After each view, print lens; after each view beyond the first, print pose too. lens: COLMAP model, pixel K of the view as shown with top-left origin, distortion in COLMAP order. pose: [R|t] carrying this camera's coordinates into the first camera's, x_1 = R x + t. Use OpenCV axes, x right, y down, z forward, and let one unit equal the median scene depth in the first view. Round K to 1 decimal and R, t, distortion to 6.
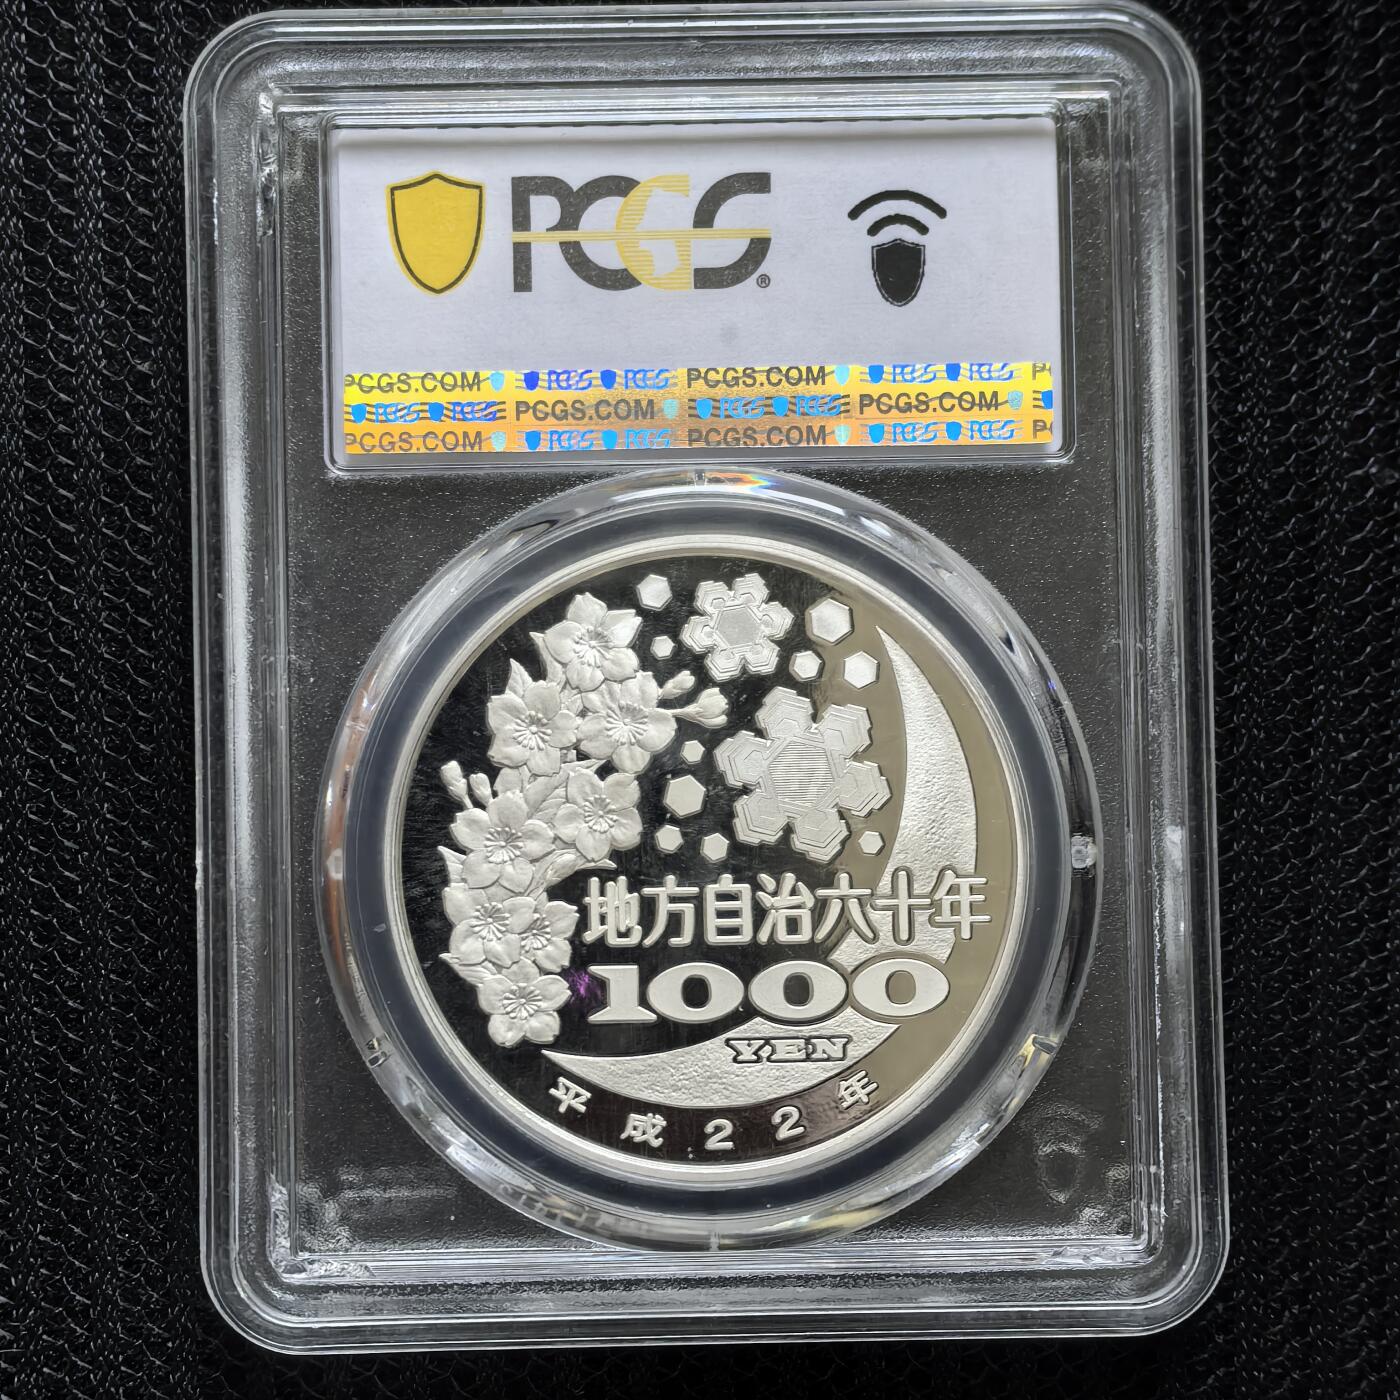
lens RADIAL K [[3126.9, 0, 698.3], [0, 3126.9, 844.6], [0, 0, 1]] dist [0.123778, -0.802270]
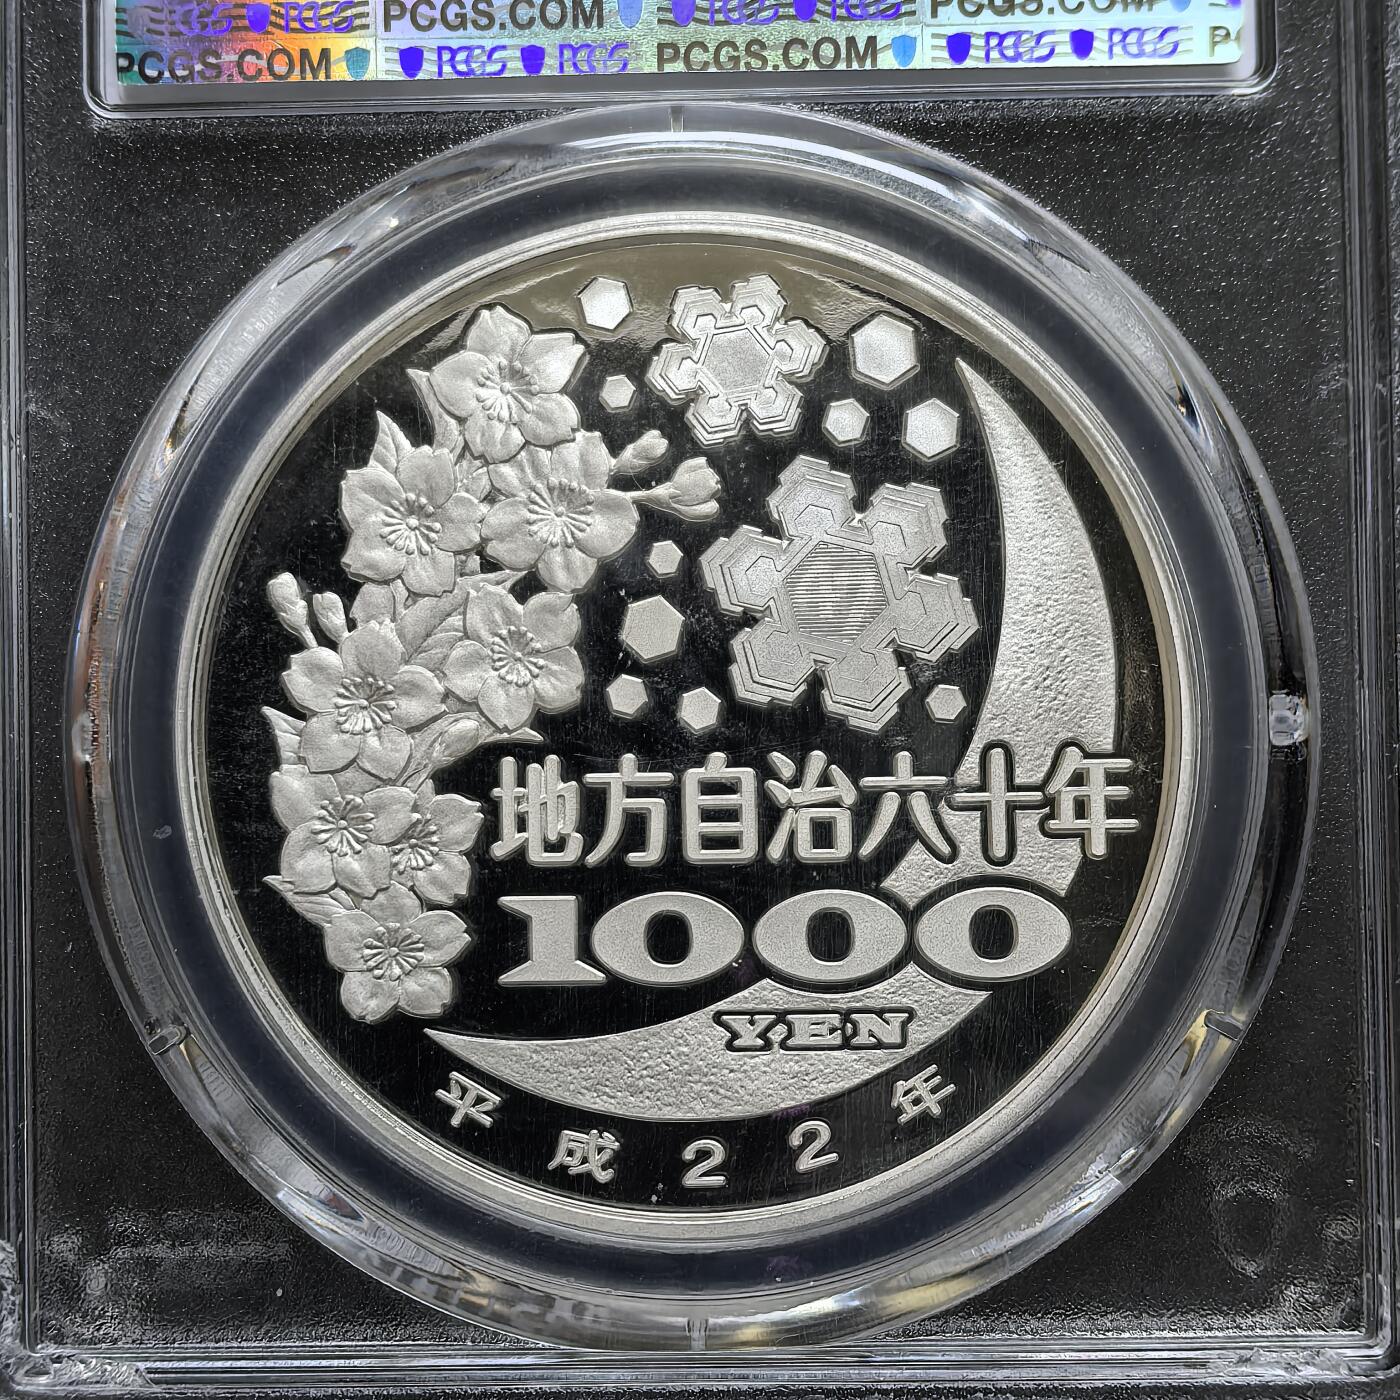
lens RADIAL K [[3126.9, 0, 698.3], [0, 3126.9, 844.6], [0, 0, 1]] dist [0.123778, -0.802270]
pose [[0.998210, 0.003047, -0.059737, 0.043066], [-0.002793, 0.999987, 0.004339, 0.025455], [0.059749, -0.004165, 0.998205, 0.369261]]
